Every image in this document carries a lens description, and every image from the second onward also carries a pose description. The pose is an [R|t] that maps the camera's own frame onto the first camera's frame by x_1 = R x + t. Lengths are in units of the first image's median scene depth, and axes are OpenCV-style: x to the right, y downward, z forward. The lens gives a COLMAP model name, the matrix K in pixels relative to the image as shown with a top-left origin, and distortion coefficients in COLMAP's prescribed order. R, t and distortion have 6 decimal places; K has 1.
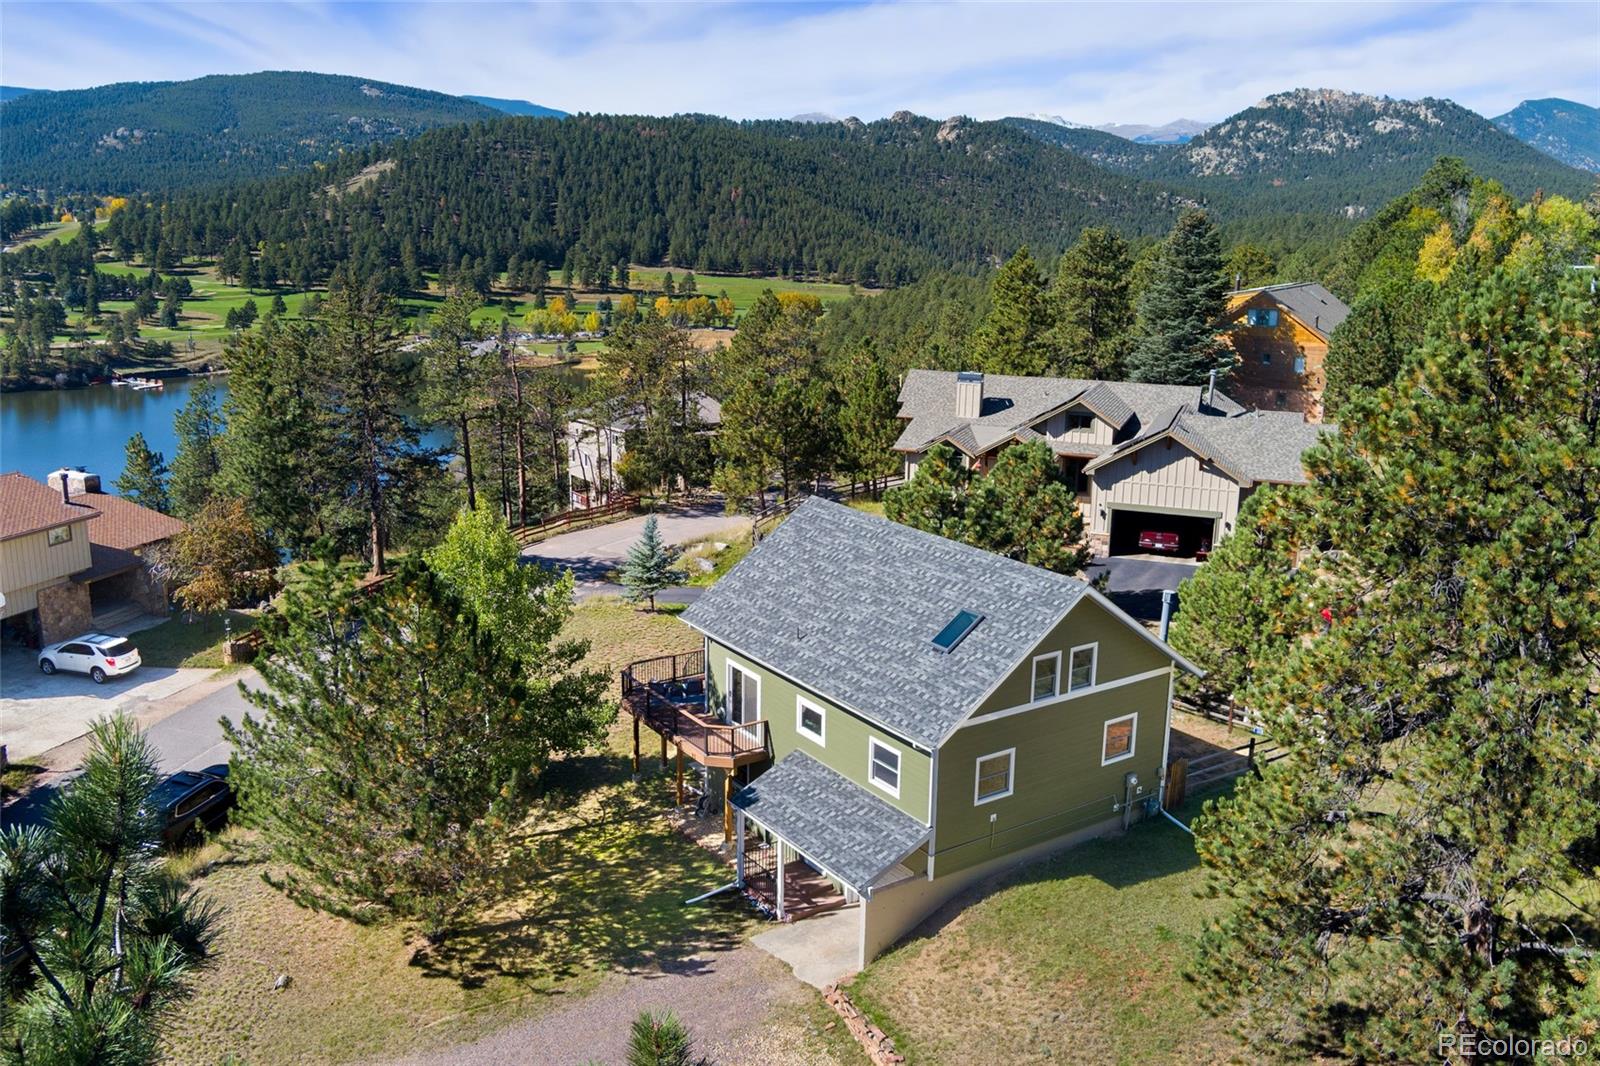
lens RADIAL K [[1320.7, 0, 796.9], [0, 1320.7, 529.8], [0, 0, 1]] dist [-0.085780, 0.042109]
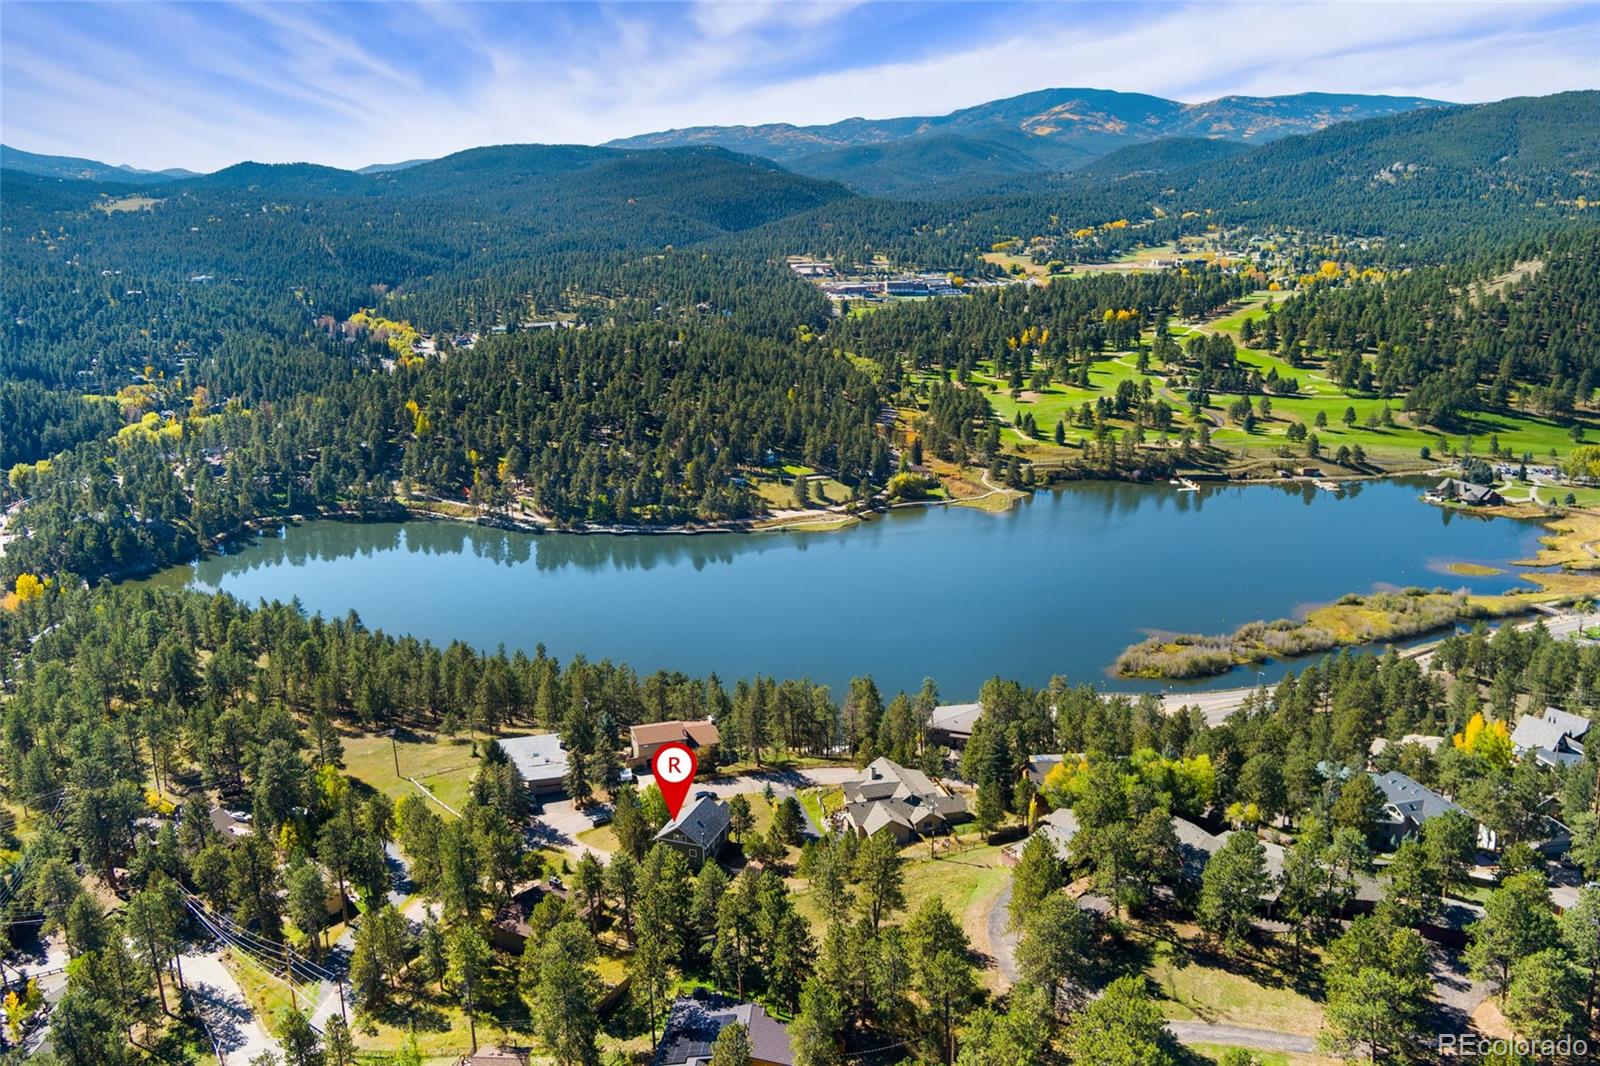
lens RADIAL K [[1320.7, 0, 790.7], [0, 1320.7, 527.5], [0, 0, 1]] dist [-0.085780, 0.042109]
pose [[0.588930, 0.181314, -0.787583, 4.947382], [-0.168455, 0.980645, 0.099794, -1.963704], [0.790433, 0.073900, 0.608075, -2.422705]]
